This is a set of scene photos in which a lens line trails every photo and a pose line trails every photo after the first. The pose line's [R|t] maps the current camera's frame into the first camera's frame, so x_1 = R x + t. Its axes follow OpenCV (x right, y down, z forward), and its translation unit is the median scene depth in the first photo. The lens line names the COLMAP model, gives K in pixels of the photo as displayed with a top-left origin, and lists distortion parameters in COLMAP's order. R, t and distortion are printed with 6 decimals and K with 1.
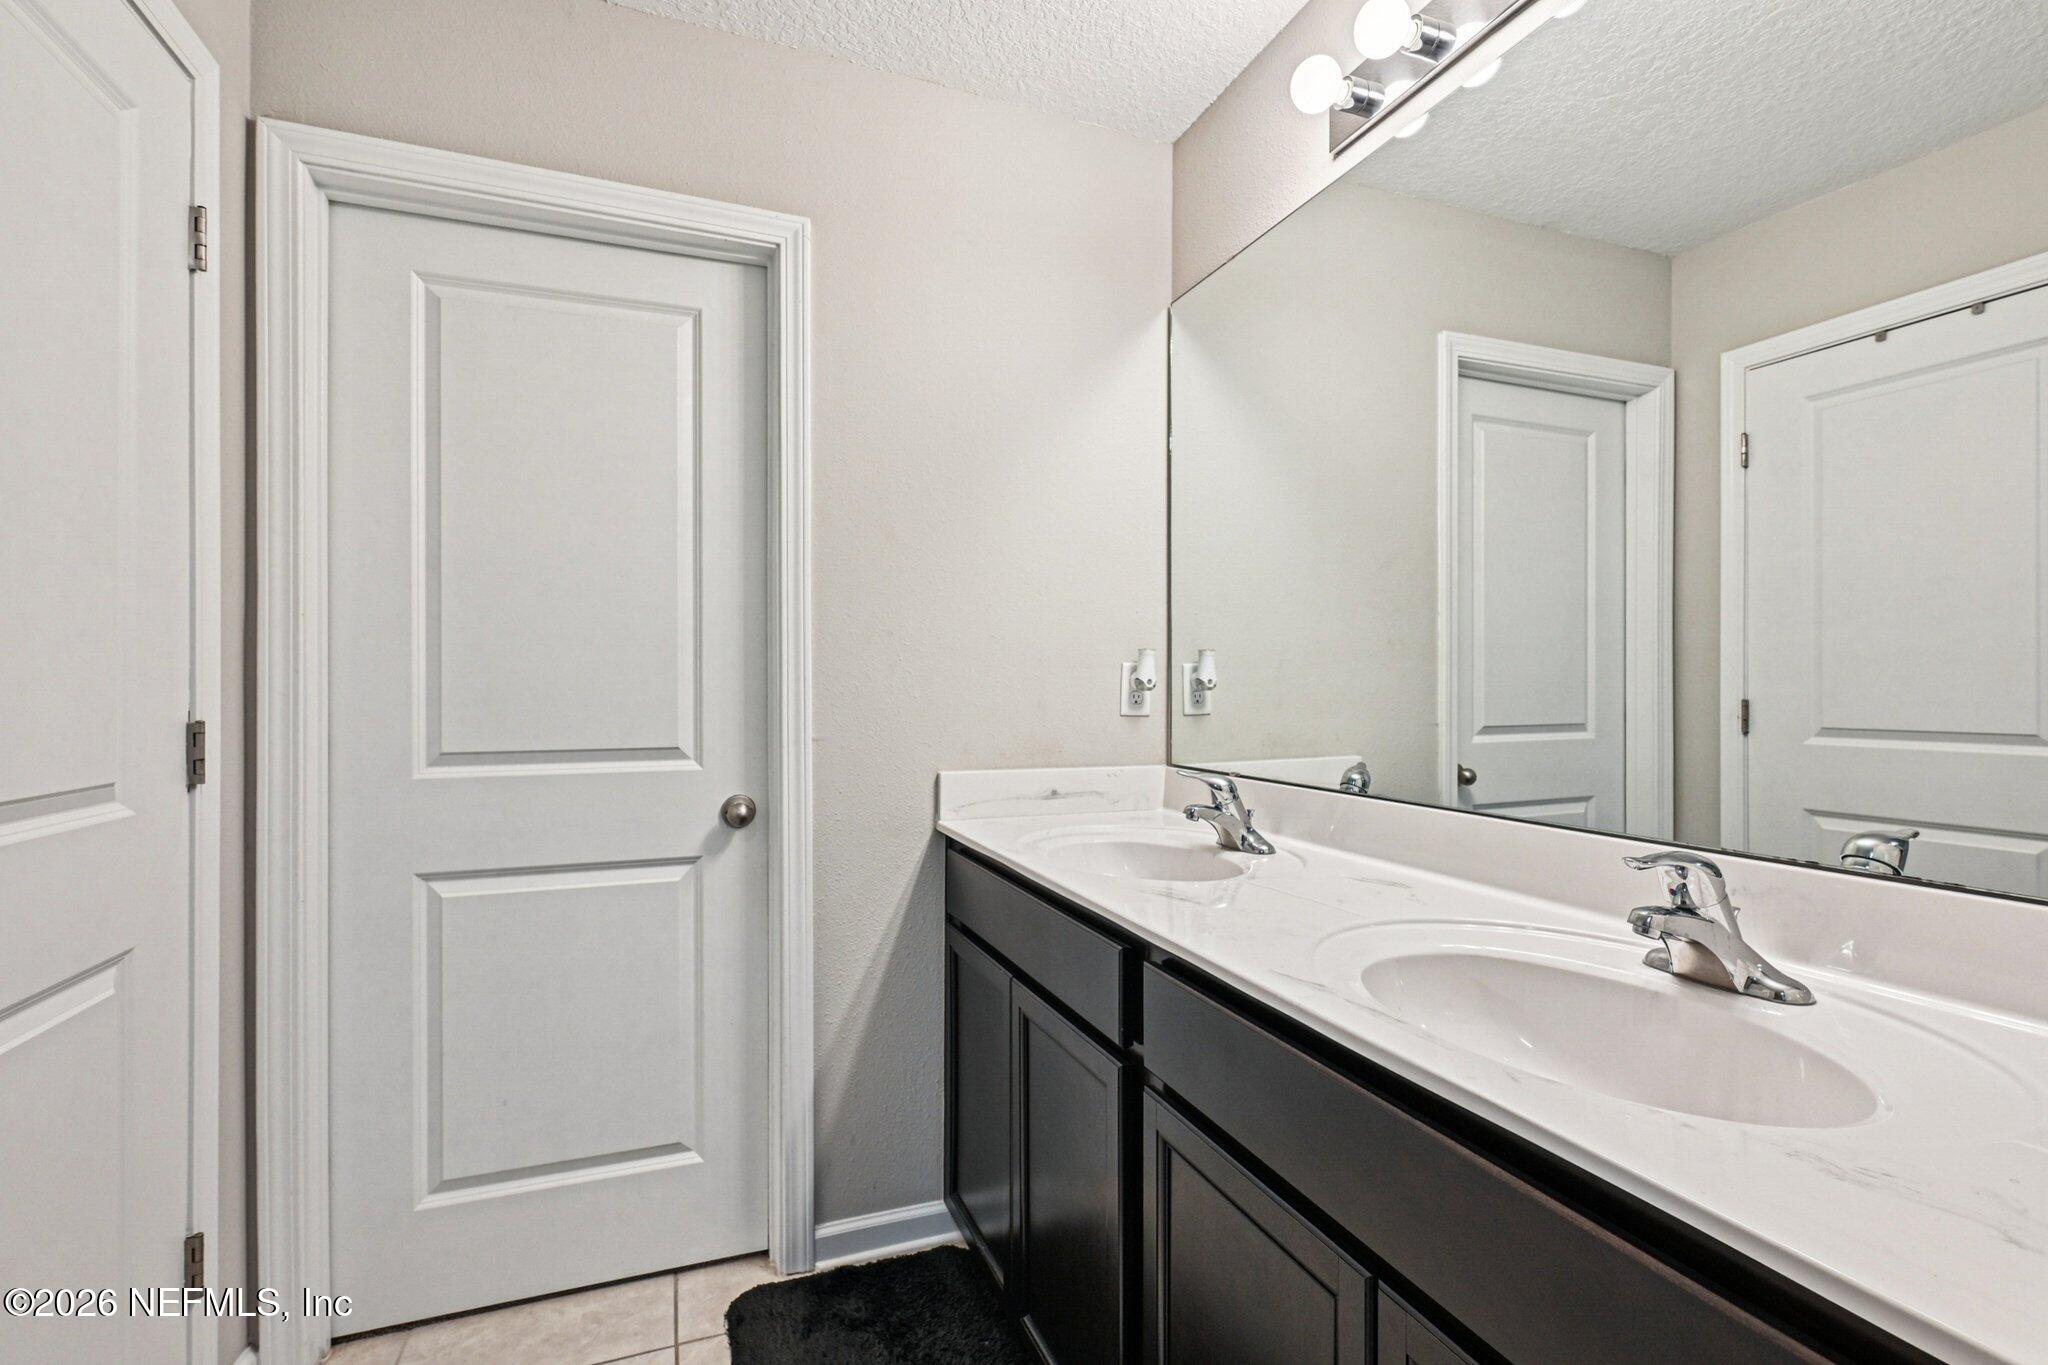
lens RADIAL K [[931.6, 0, 1028.5], [0, 931.6, 686.8], [0, 0, 1]] dist [0.002952, 0.000182]
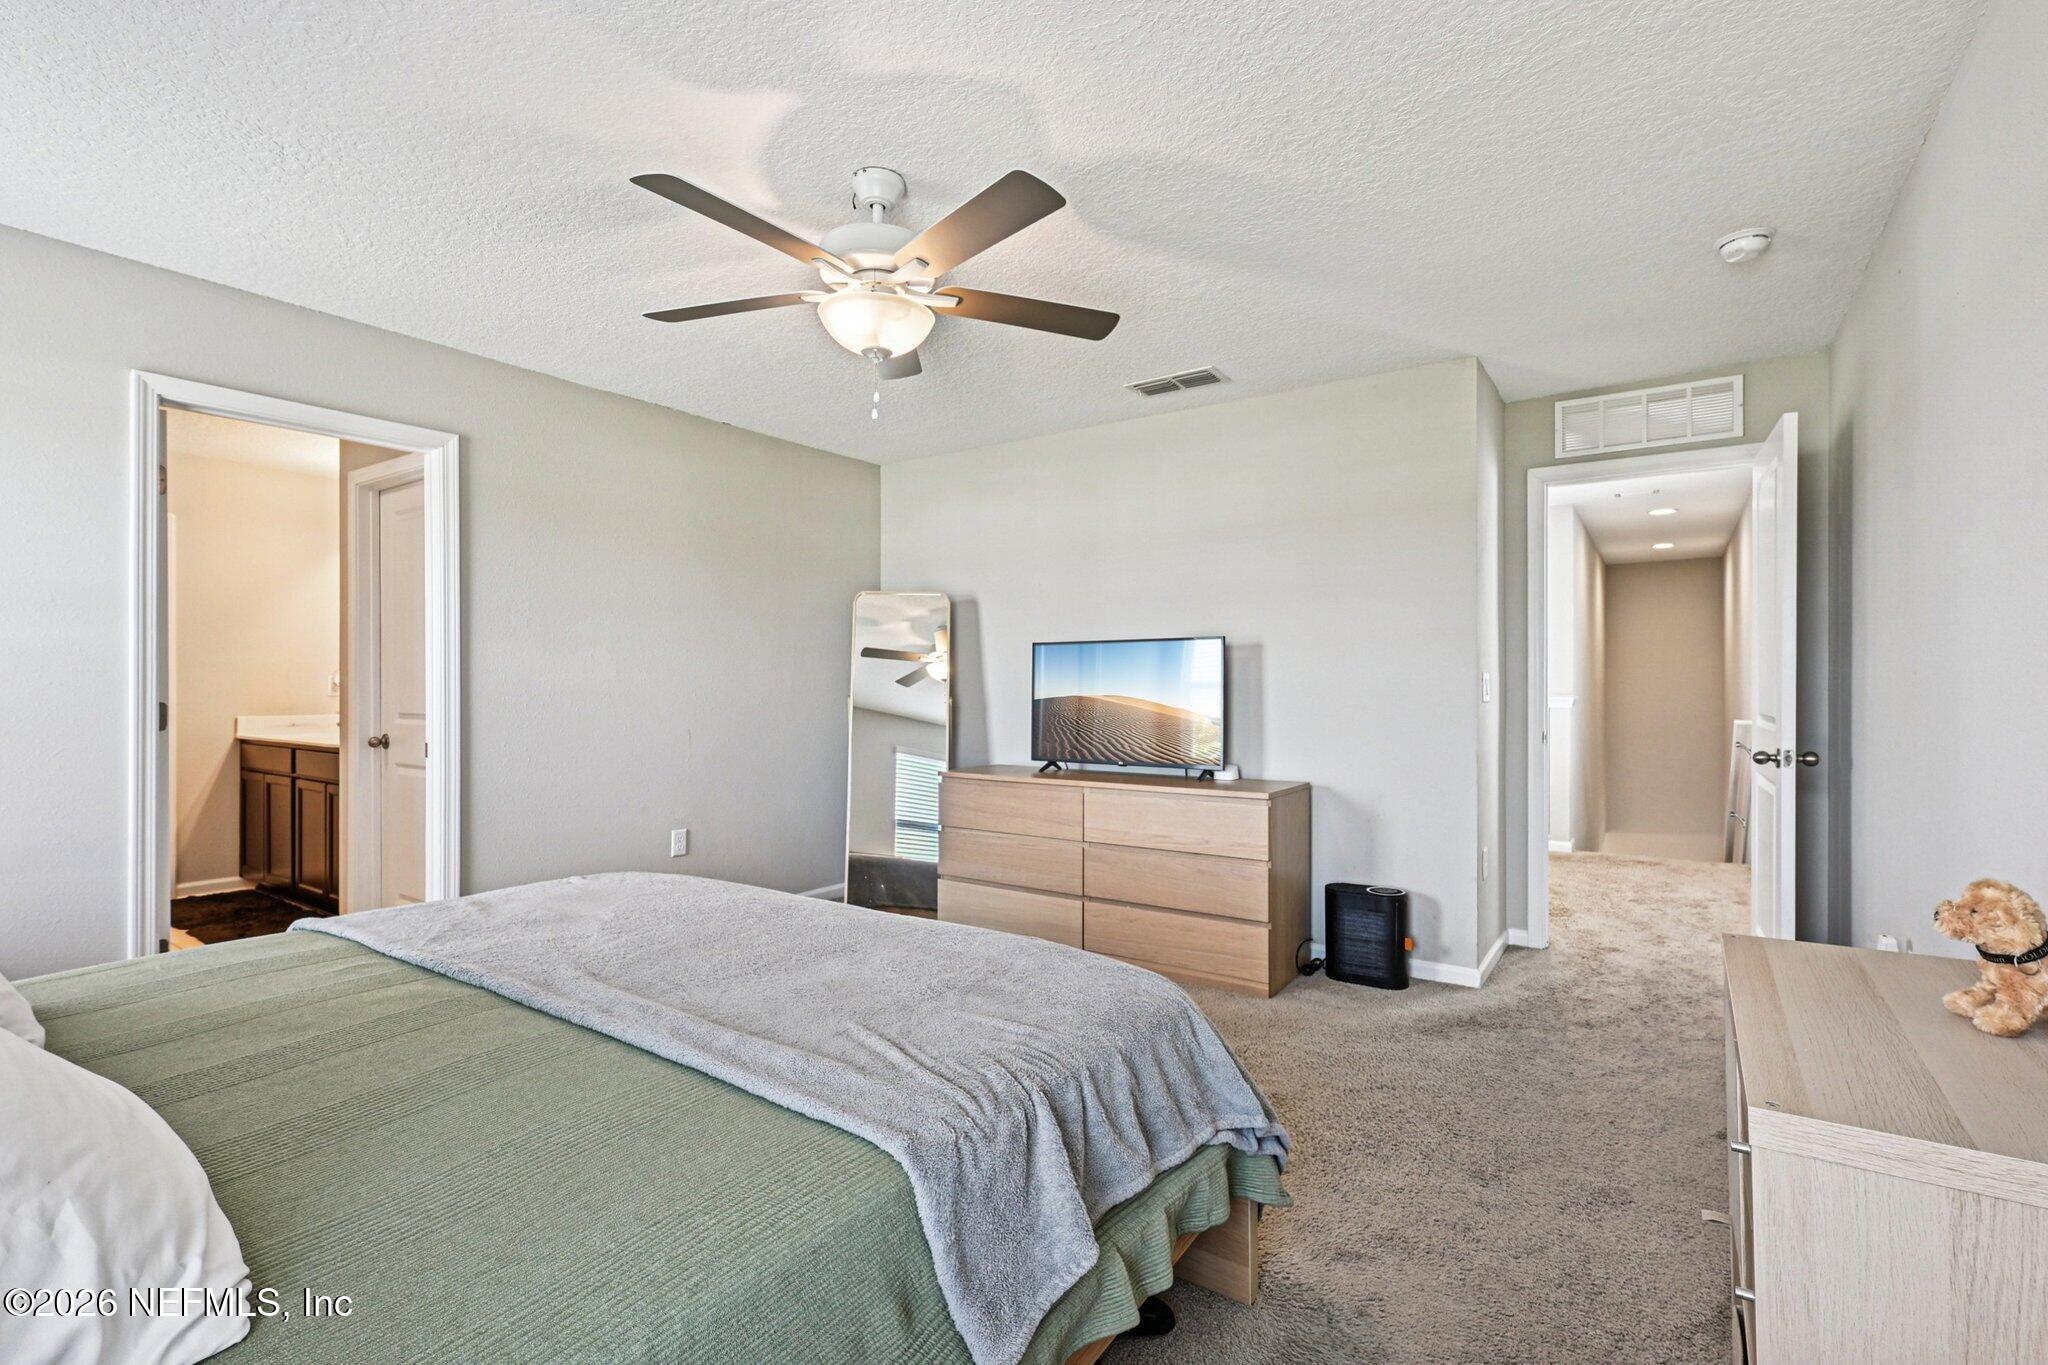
lens RADIAL K [[931.6, 0, 1026.3], [0, 931.6, 684.3], [0, 0, 1]] dist [0.002952, 0.000182]
pose [[0.827773, 0.000466, 0.561063, 0.295731], [-0.000958, 0.999999, 0.000583, -0.010277], [-0.561062, -0.001020, 0.827773, -2.671788]]
